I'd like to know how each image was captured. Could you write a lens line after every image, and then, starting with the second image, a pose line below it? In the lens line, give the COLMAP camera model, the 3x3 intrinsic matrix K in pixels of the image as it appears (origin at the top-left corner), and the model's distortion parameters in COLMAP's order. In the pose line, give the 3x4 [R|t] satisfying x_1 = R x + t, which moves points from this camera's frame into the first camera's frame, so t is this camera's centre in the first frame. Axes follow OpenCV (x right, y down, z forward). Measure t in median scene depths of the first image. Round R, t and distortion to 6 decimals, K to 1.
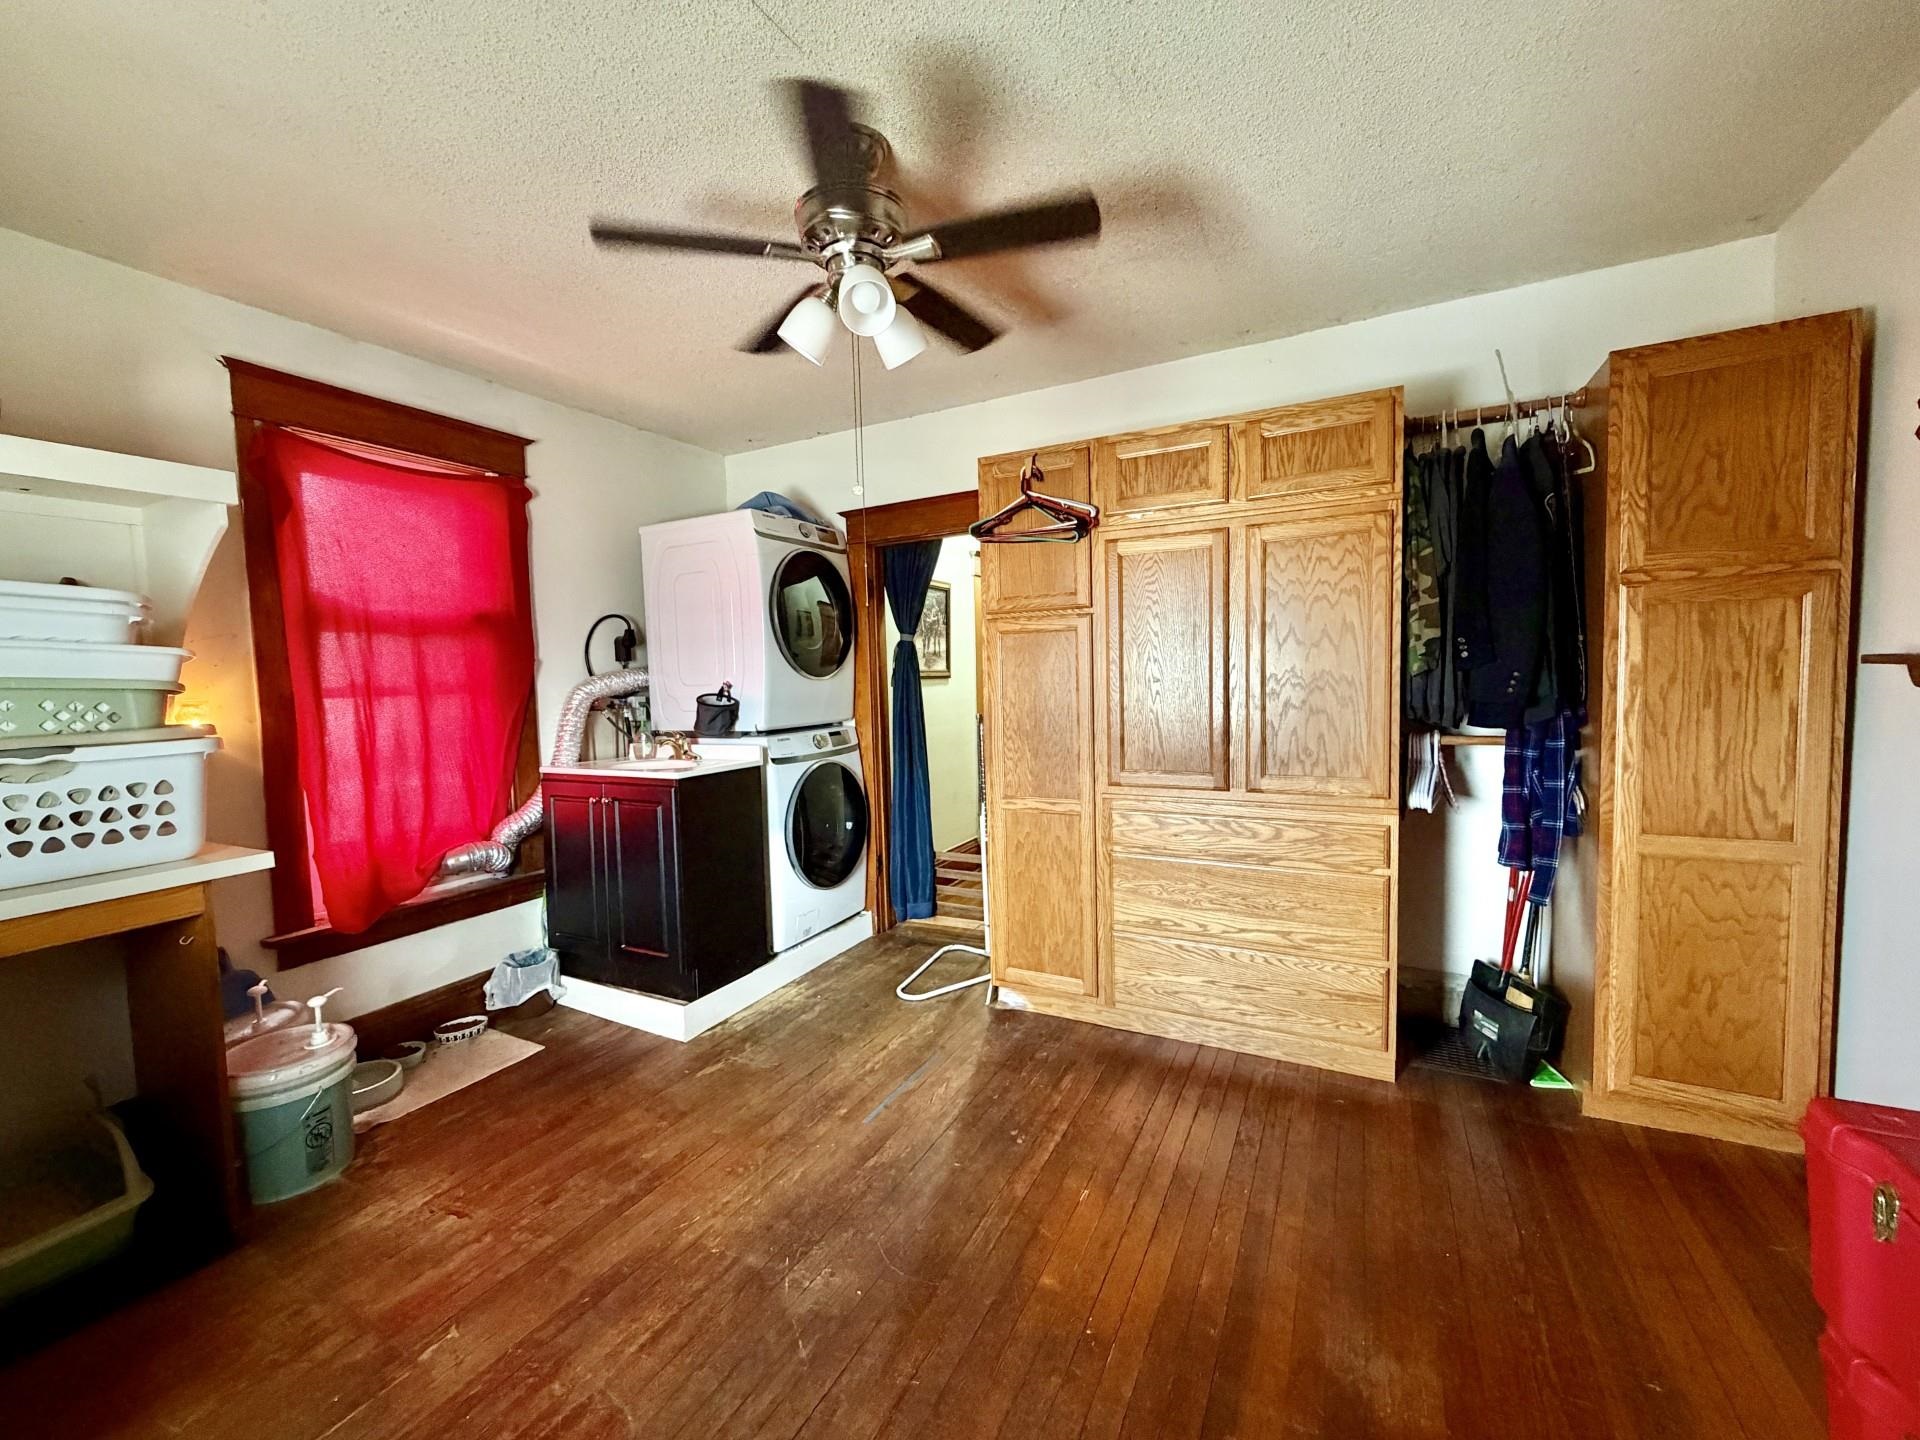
lens RADIAL K [[765.2, 0, 953.4], [0, 765.2, 721.3], [0, 0, 1]] dist [0.000754, -0.000261]
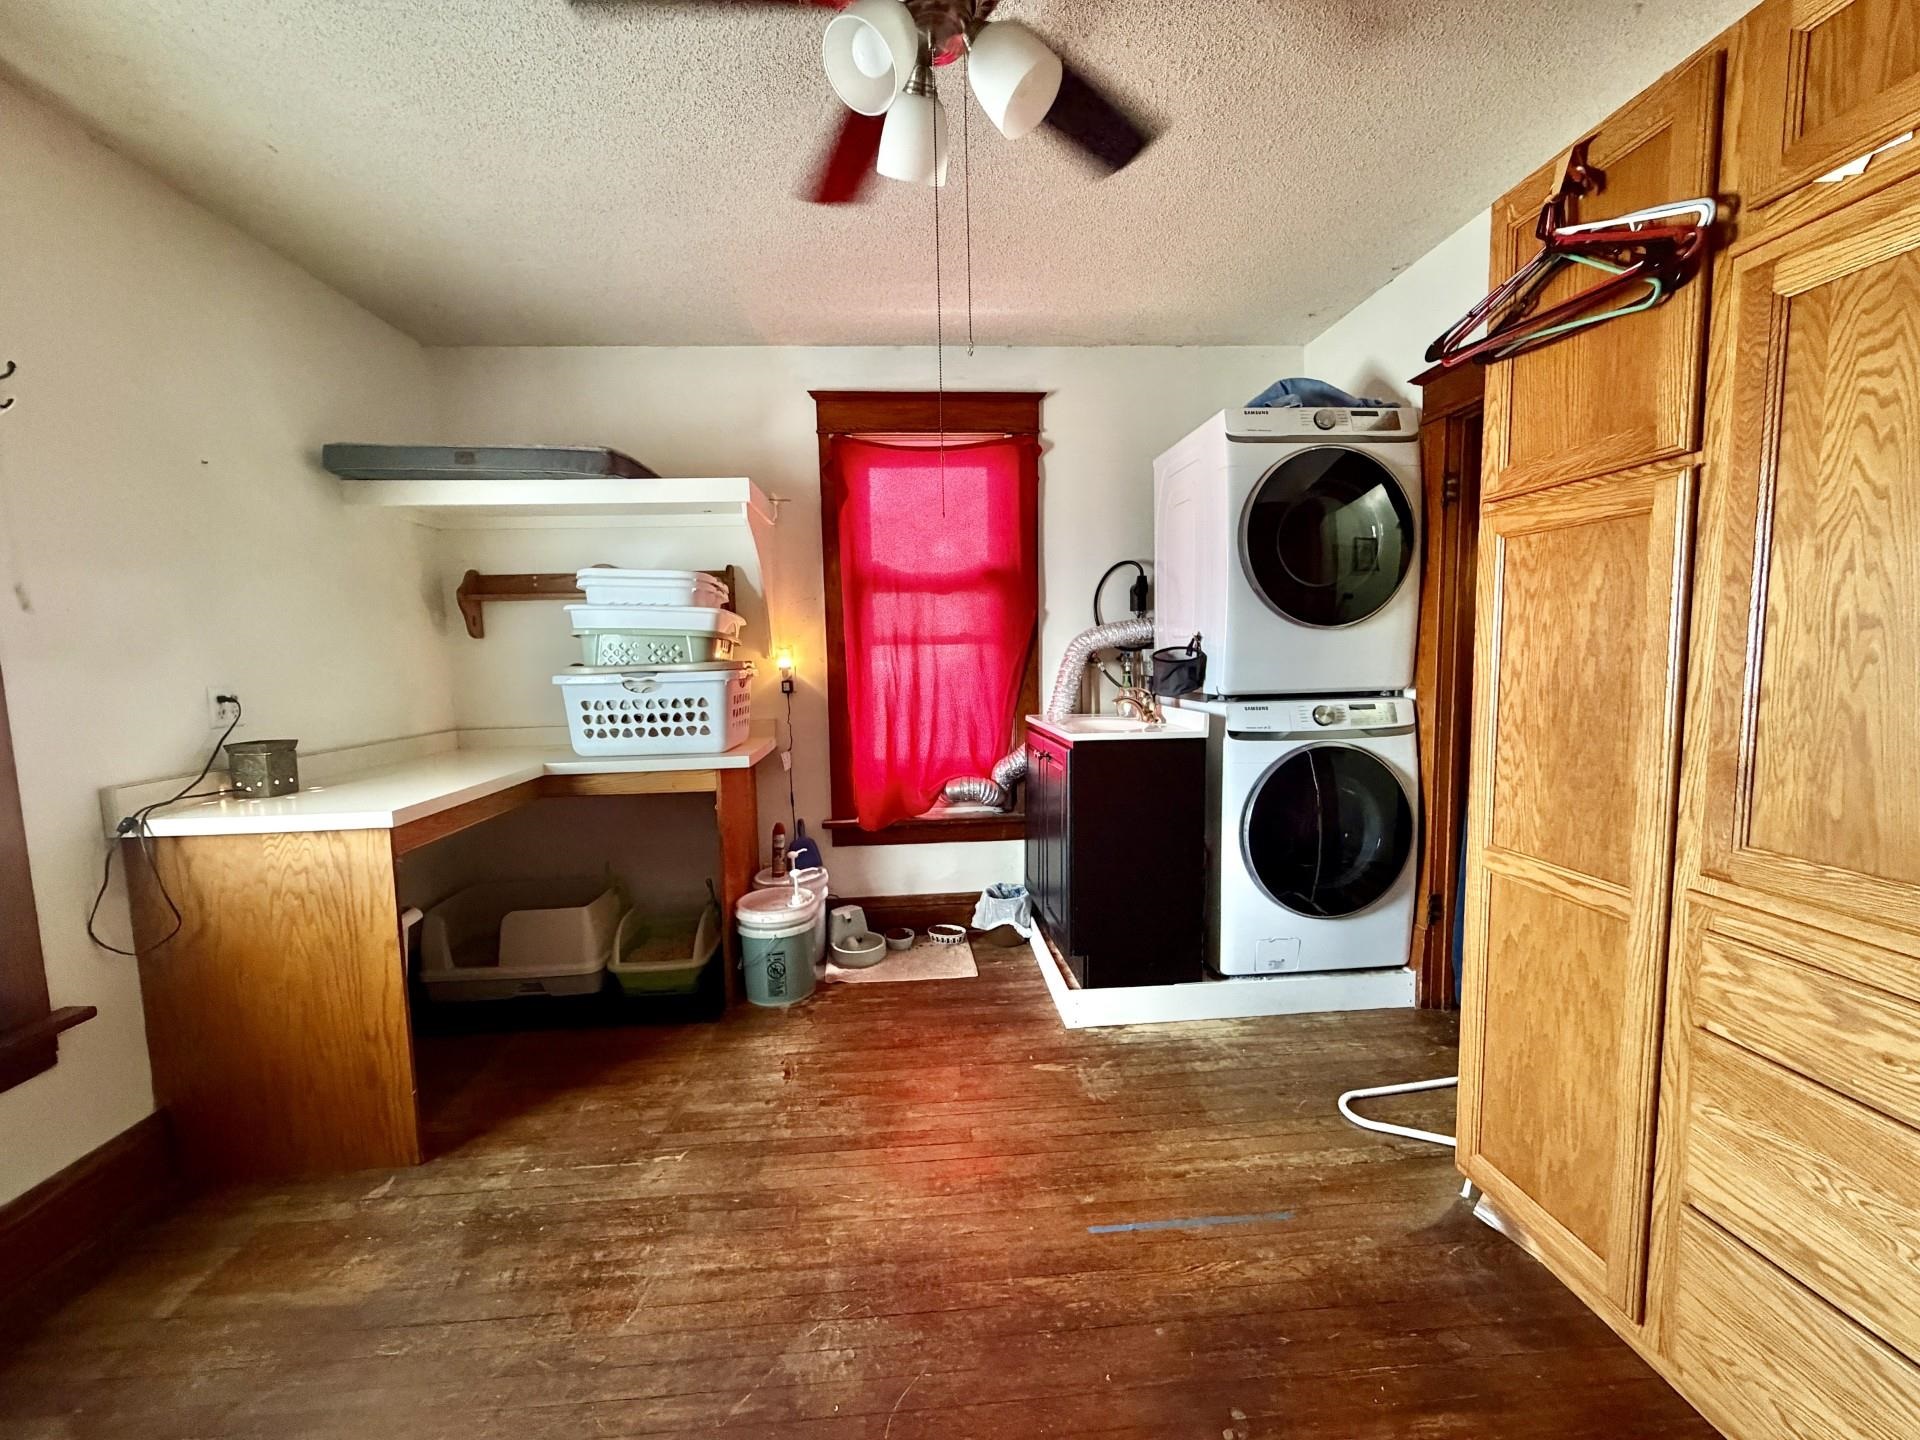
lens RADIAL K [[765.2, 0, 953.4], [0, 765.2, 721.3], [0, 0, 1]] dist [0.000754, -0.000261]
pose [[0.529903, 0.095834, -0.842626, 0.305311], [-0.045543, 0.995376, 0.084566, -0.016355], [0.846835, -0.006436, 0.531817, 0.391479]]
